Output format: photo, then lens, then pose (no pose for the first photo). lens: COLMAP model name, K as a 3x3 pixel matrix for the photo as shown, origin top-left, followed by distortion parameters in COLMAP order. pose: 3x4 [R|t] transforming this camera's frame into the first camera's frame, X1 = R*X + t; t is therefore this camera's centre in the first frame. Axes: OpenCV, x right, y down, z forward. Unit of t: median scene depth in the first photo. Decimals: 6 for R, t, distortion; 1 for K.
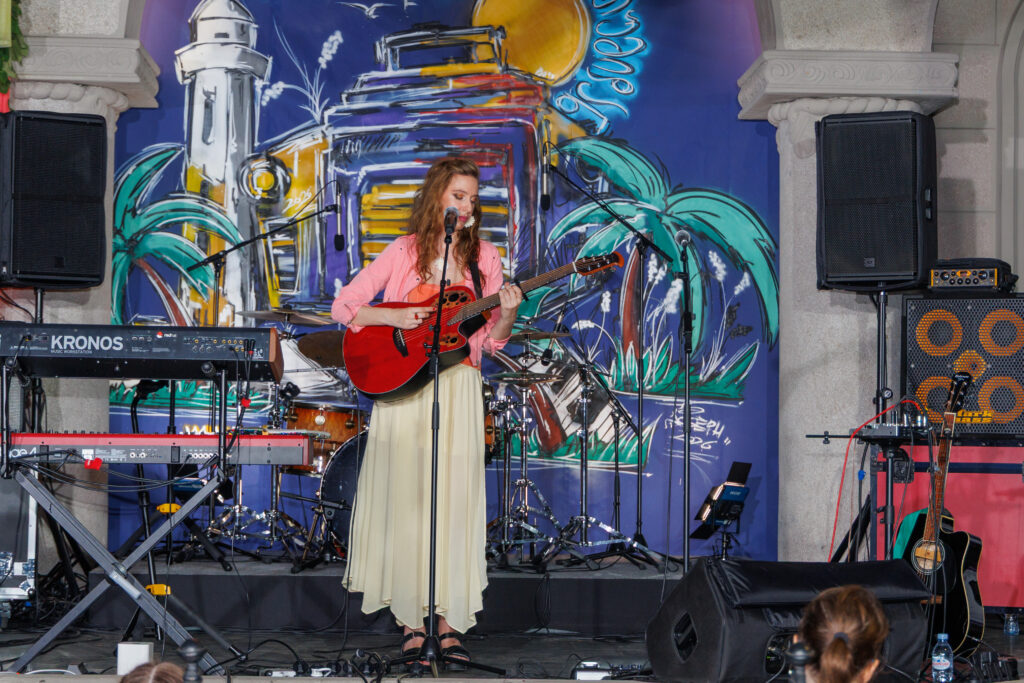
lens RADIAL K [[2688.3, 0, 510.6], [0, 2688.3, 346.5], [0, 0, 1]] dist [0.015141, 0.000000]
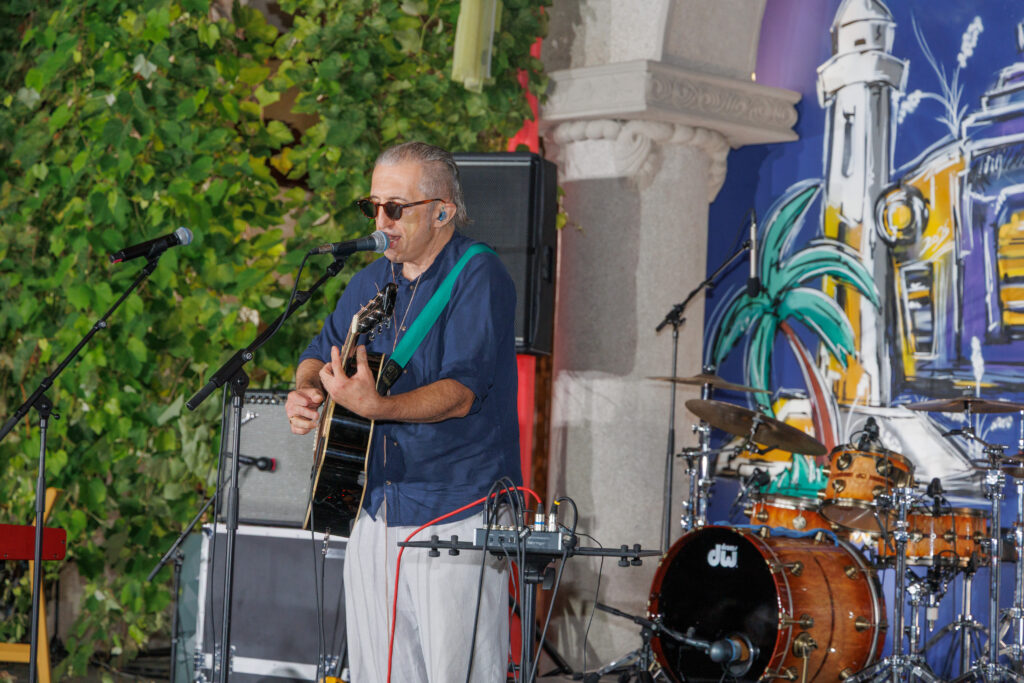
lens RADIAL K [[2452.9, 0, 508.4], [0, 2452.9, 333.3], [0, 0, 1]] dist [0.039510, 0.000000]
pose [[0.618707, -0.036646, -0.784766, 0.404697], [-0.004046, 0.998750, -0.049827, 0.009375], [0.785611, 0.034003, 0.617785, 0.460671]]
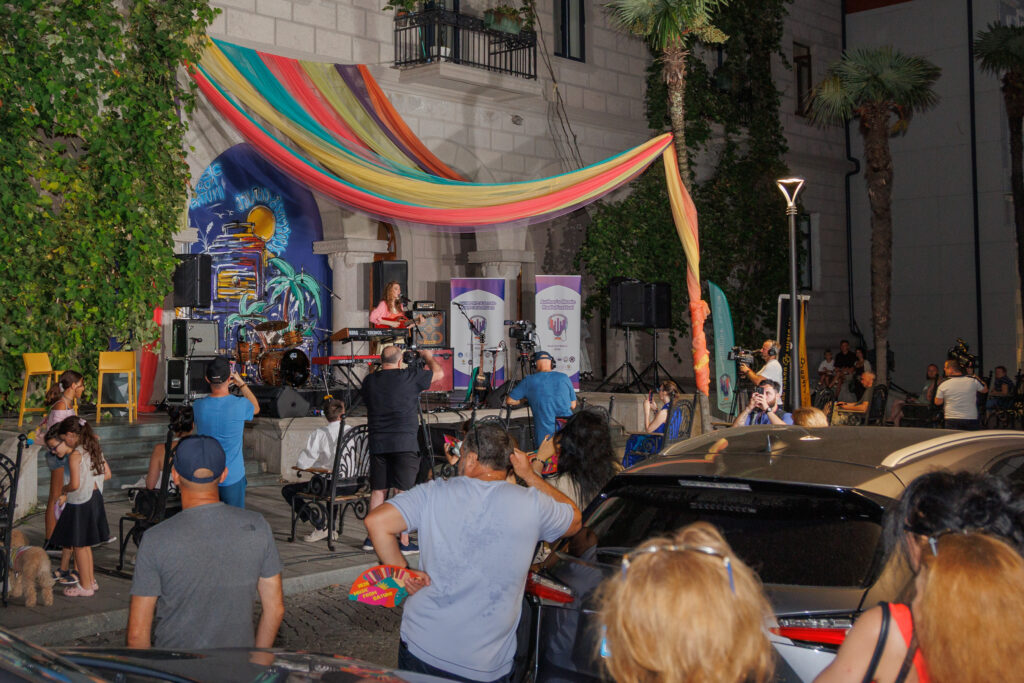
lens RADIAL K [[1172.8, 0, 470.5], [0, 1172.8, 268.1], [0, 0, 1]] dist [-0.005514, 0.000000]
pose [[0.720322, 0.020554, 0.693335, -0.799114], [-0.012102, 0.999781, -0.017066, -0.043343], [-0.693534, 0.003903, 0.720413, -0.201062]]
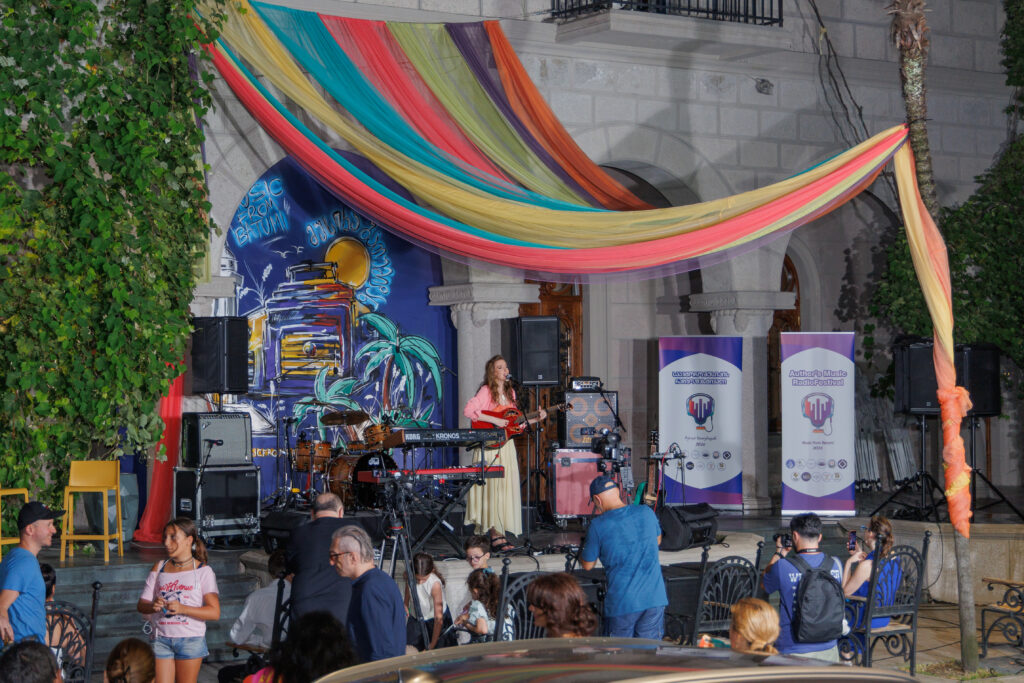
lens RADIAL K [[1872.1, 0, 450.8], [0, 1872.1, 314.9], [0, 0, 1]] dist [0.015190, 0.000000]
pose [[0.866968, 0.000300, 0.498363, -0.691400], [-0.002610, 0.999989, 0.003939, -0.082676], [-0.498356, -0.004715, 0.866959, -0.382050]]
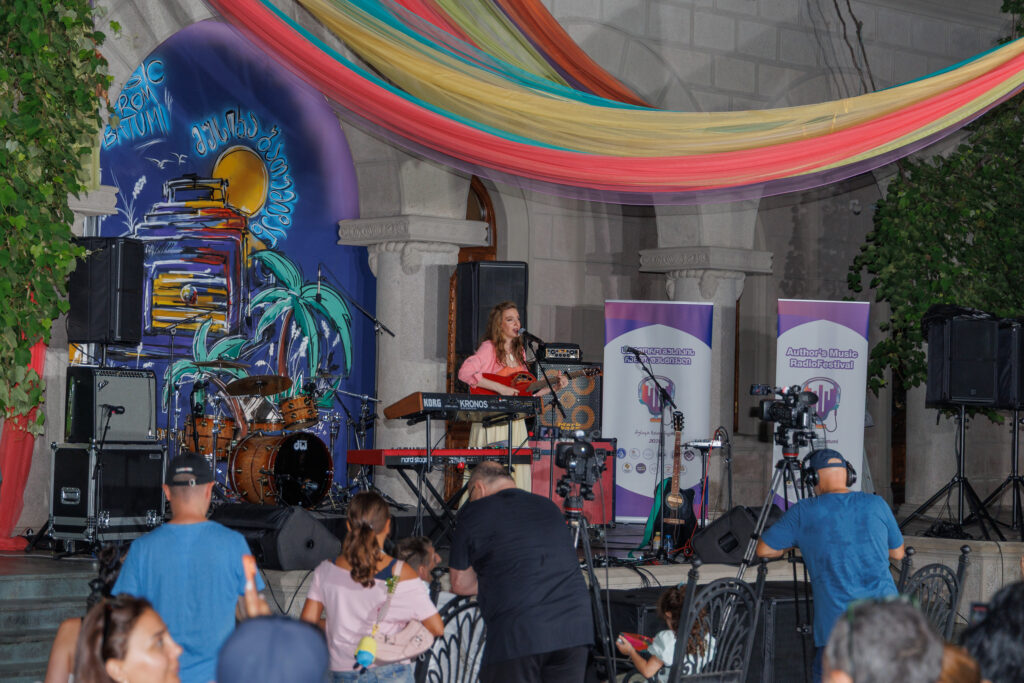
lens RADIAL K [[2254.6, 0, 525.7], [0, 2254.6, 275.2], [0, 0, 1]] dist [0.063708, 0.000000]
pose [[0.741562, 0.041700, 0.669587, -0.788659], [-0.037231, 0.999086, -0.020988, -0.039065], [-0.669851, -0.009365, 0.742437, -0.141897]]
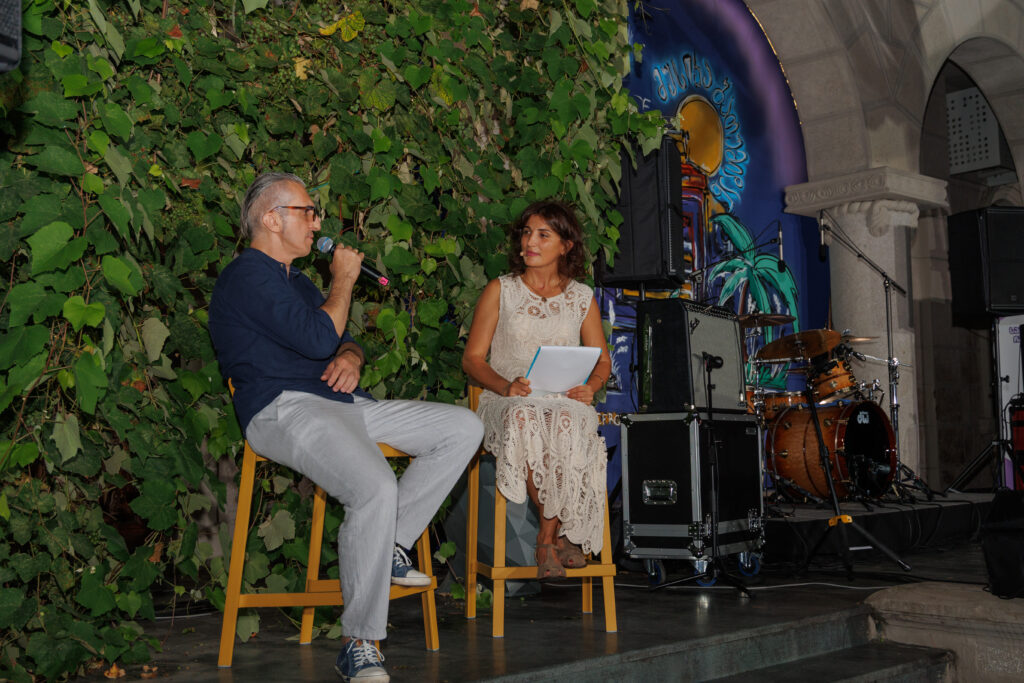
lens RADIAL K [[1134.7, 0, 446.6], [0, 1134.7, 426.8], [0, 0, 1]] dist [-0.014127, 0.000000]
pose [[0.805243, -0.019548, 0.592622, -0.476933], [0.003364, 0.999591, 0.028401, 0.022829], [-0.592935, -0.020876, 0.804980, 0.582754]]
